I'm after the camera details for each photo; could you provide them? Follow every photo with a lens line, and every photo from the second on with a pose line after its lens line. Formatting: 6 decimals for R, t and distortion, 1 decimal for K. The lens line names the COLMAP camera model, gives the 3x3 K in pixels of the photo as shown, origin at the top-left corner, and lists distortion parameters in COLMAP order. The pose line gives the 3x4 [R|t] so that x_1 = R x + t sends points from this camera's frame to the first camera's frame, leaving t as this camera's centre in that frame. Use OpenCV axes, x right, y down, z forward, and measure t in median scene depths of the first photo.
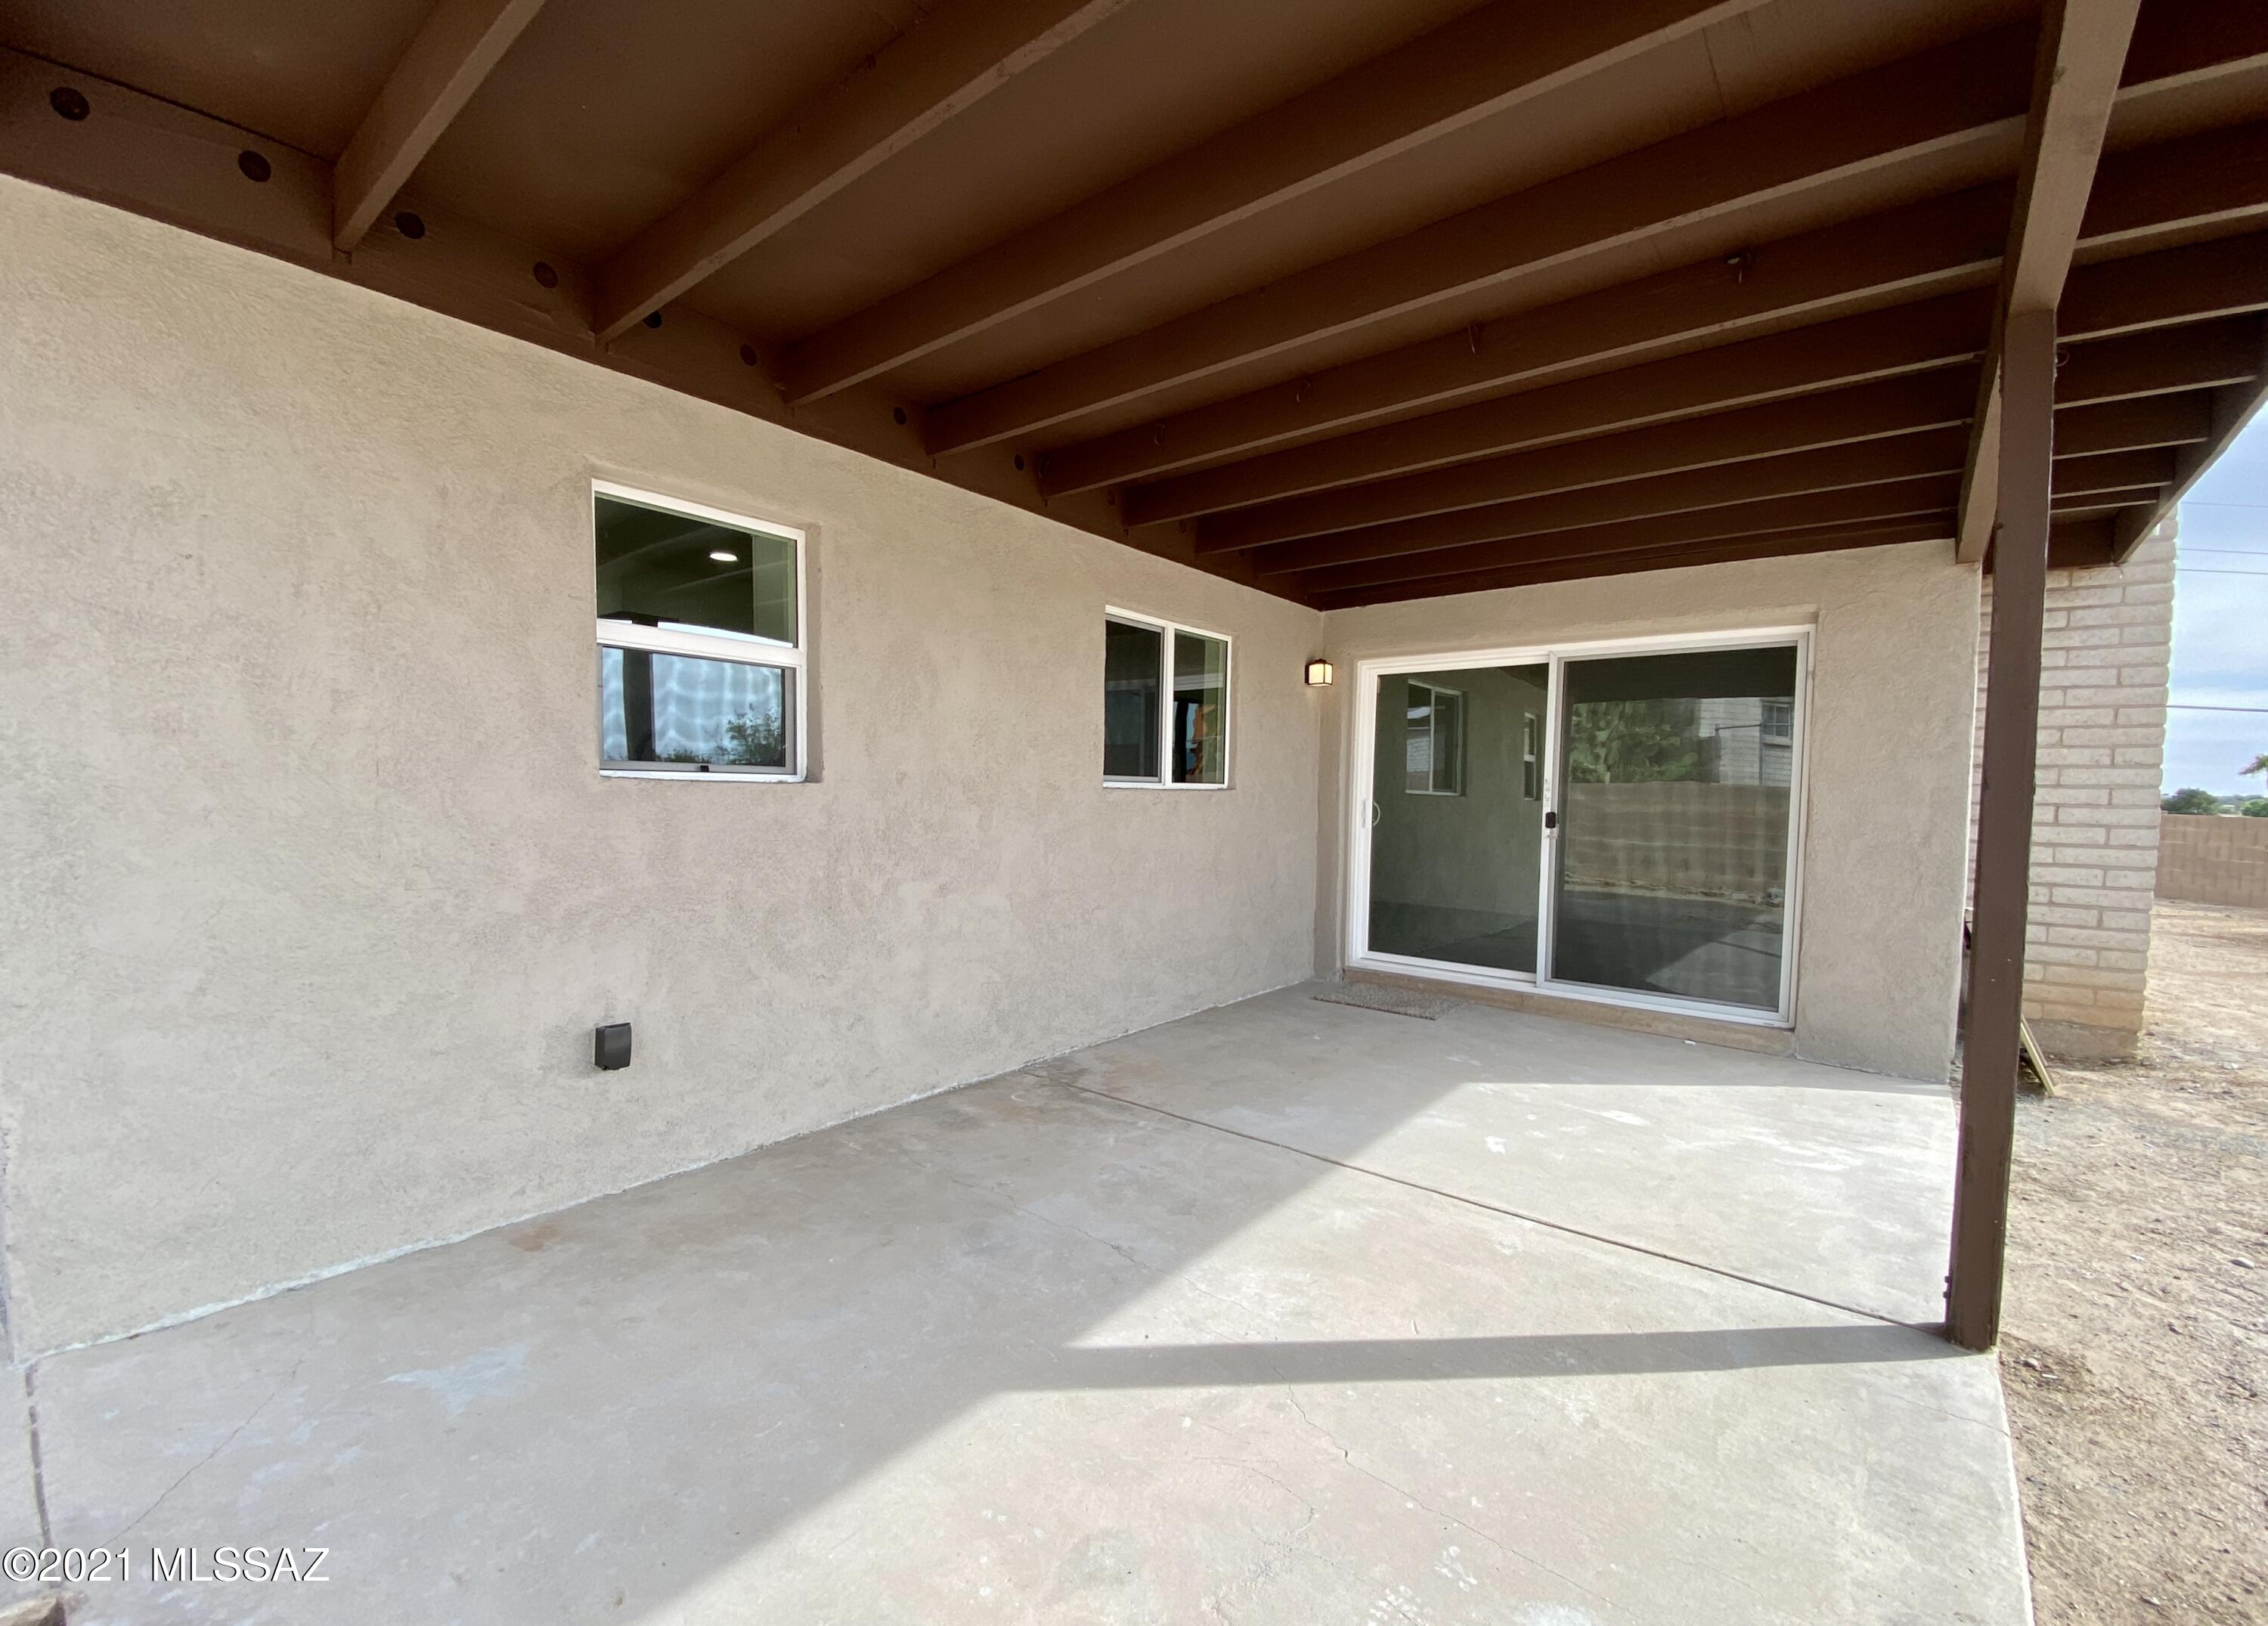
lens RADIAL K [[961.9, 0, 1134.0], [0, 961.9, 813.0], [0, 0, 1]] dist [-0.000824, -0.000362]
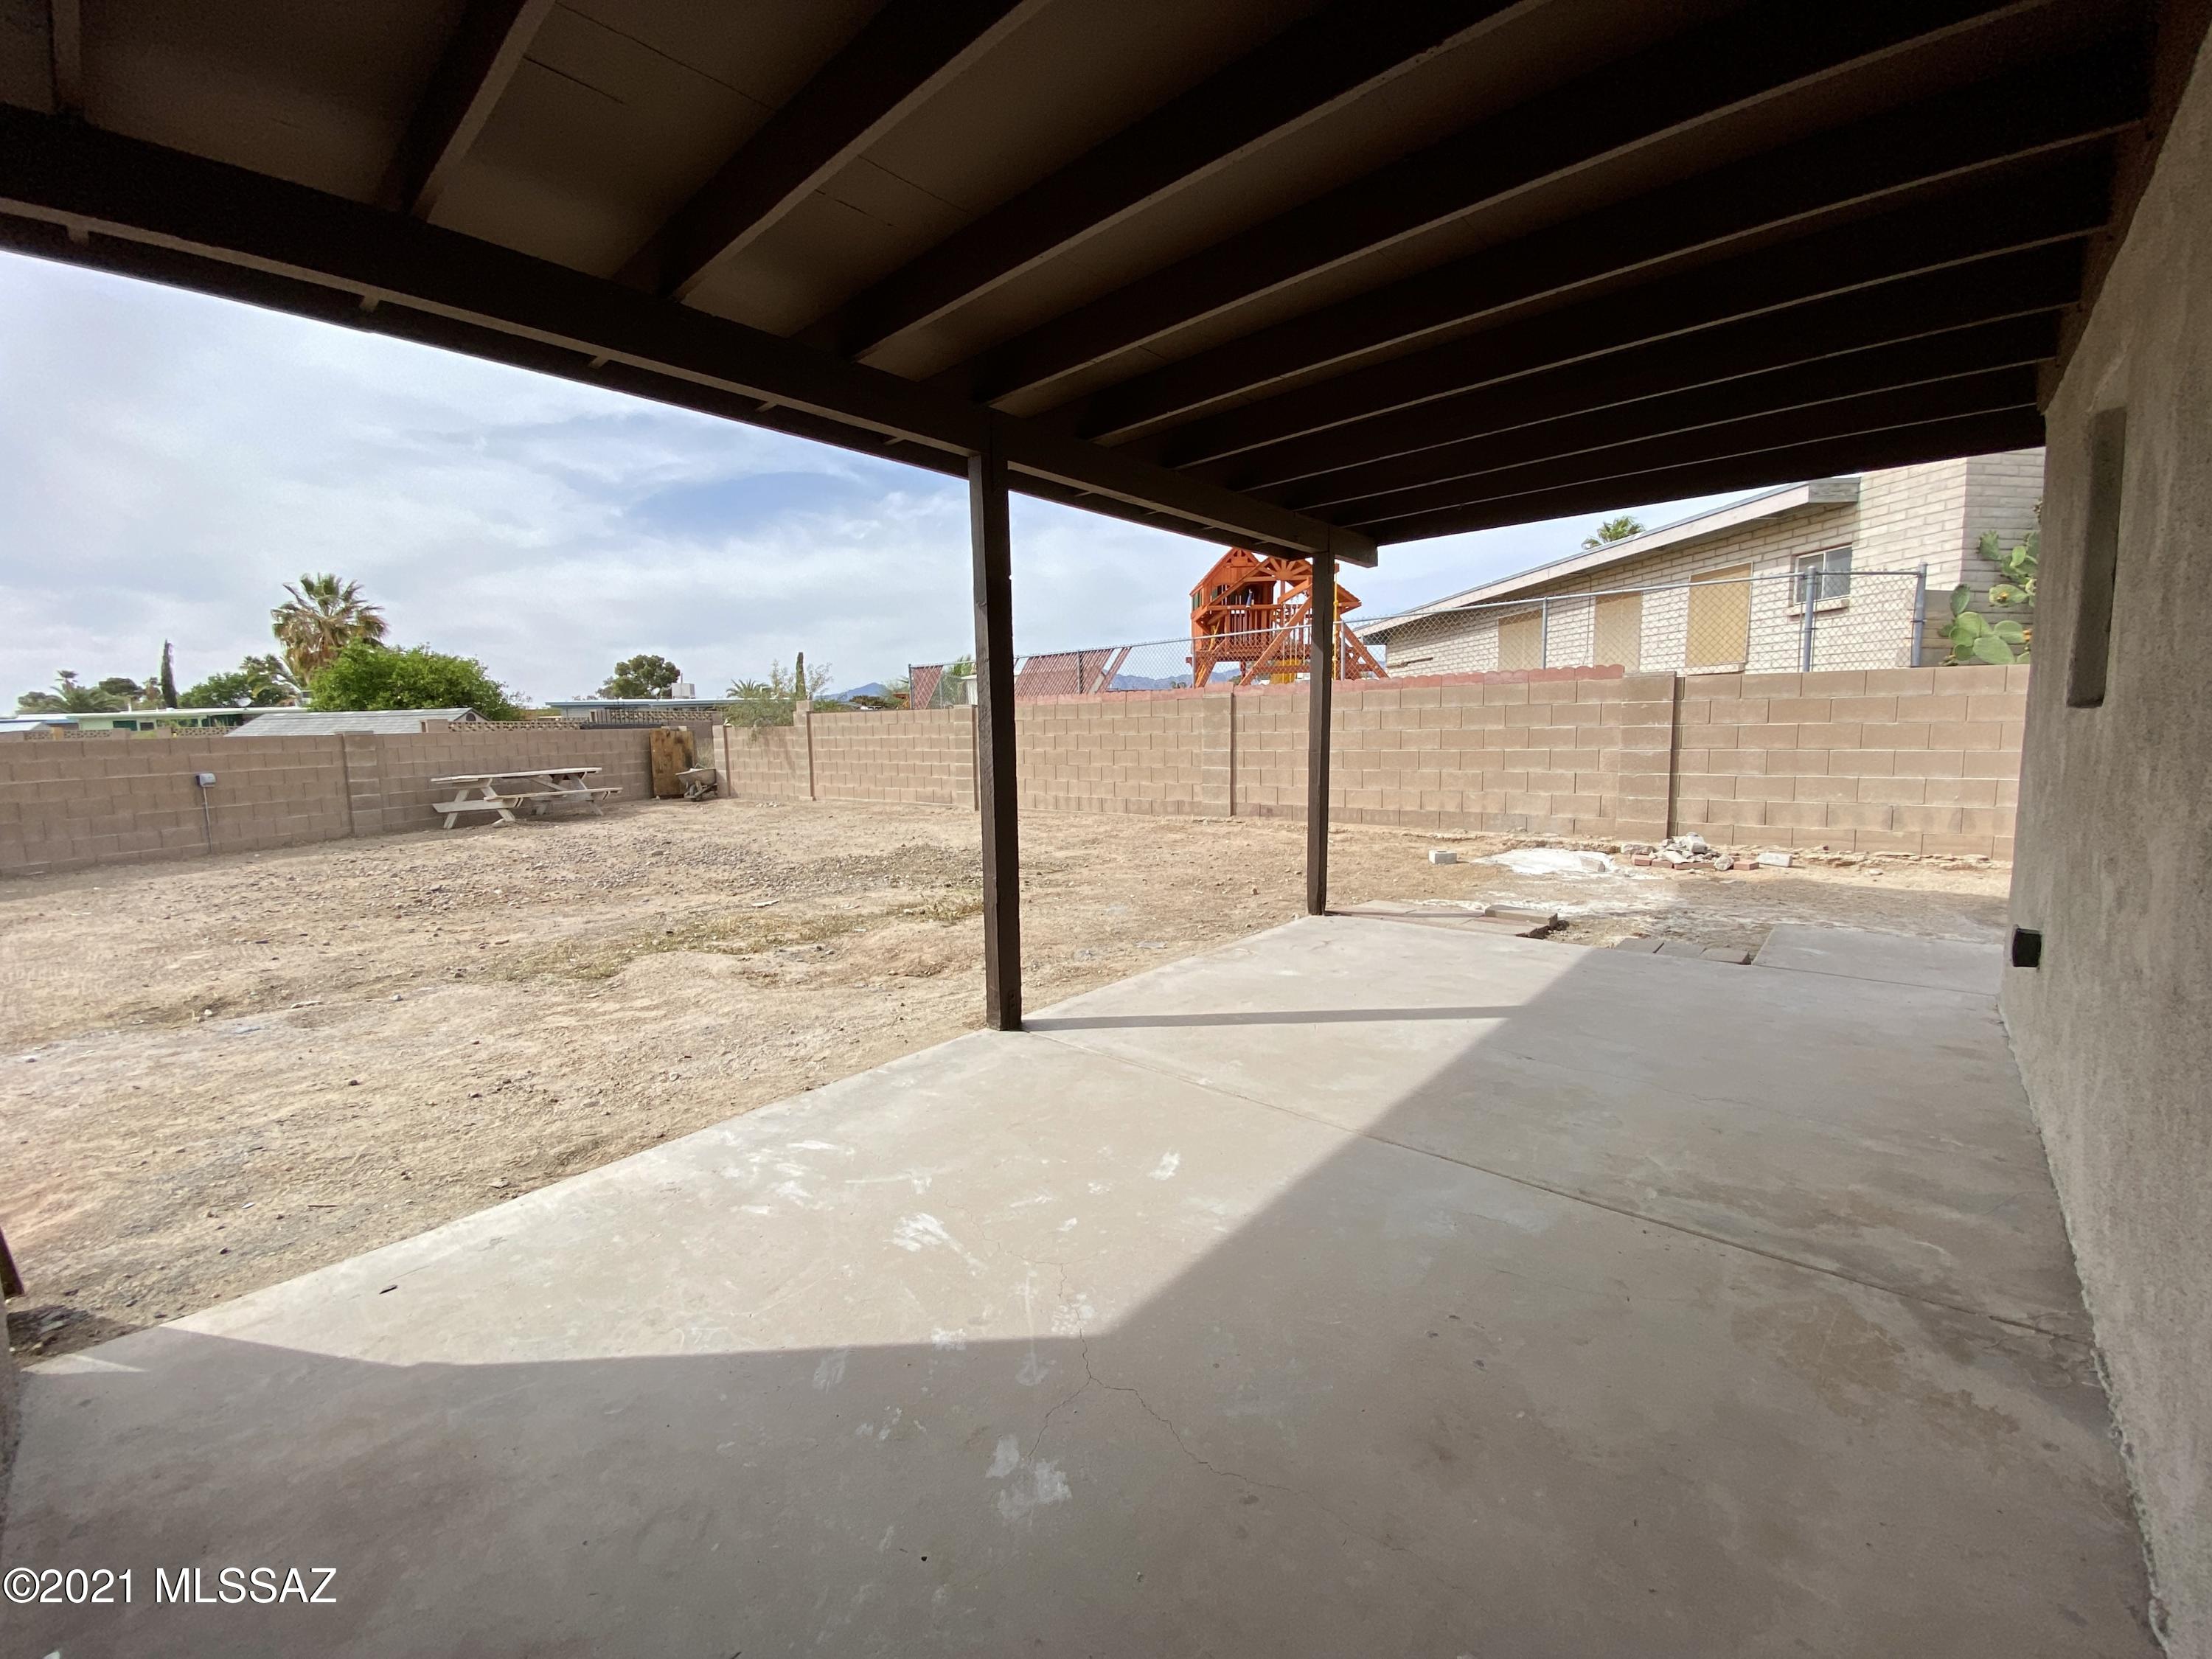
lens RADIAL K [[894.9, 0, 1106.0], [0, 894.9, 829.5], [0, 0, 1]] dist [-0.000172, -0.012256]
pose [[-0.998742, -0.002576, 0.050079, 0.385041], [0.004788, 0.989217, 0.146378, -0.038302], [-0.049916, 0.146433, -0.987960, 1.669933]]
